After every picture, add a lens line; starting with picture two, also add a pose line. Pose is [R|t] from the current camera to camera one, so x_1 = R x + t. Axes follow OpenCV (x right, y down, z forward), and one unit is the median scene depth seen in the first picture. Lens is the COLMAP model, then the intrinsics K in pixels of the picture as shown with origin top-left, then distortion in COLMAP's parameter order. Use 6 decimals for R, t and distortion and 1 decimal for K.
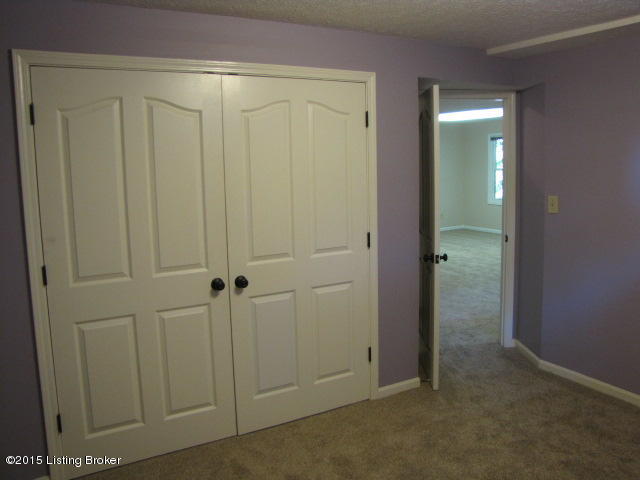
lens RADIAL K [[541.6, 0, 336.4], [0, 541.6, 224.0], [0, 0, 1]] dist [-0.082809, 0.002869]
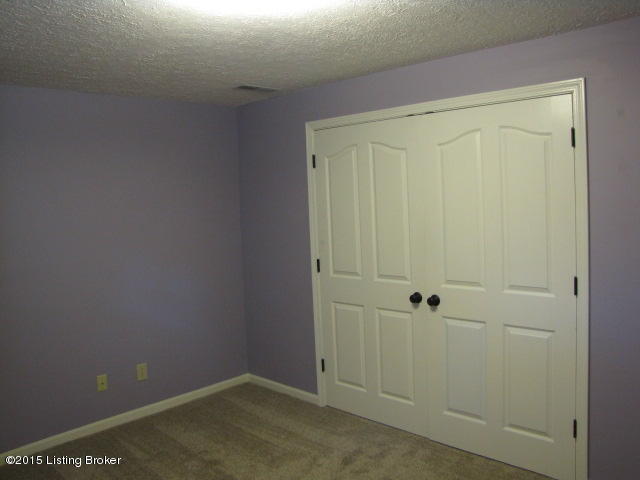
lens RADIAL K [[531.5, 0, 320.0], [0, 531.5, 240.0], [0, 0, 1]] dist [-0.002450, 0.001666]
pose [[0.311400, 0.088601, -0.946139, 0.779909], [-0.079644, 0.994574, 0.066924, -0.070367], [0.946935, 0.054514, 0.316767, 0.437013]]
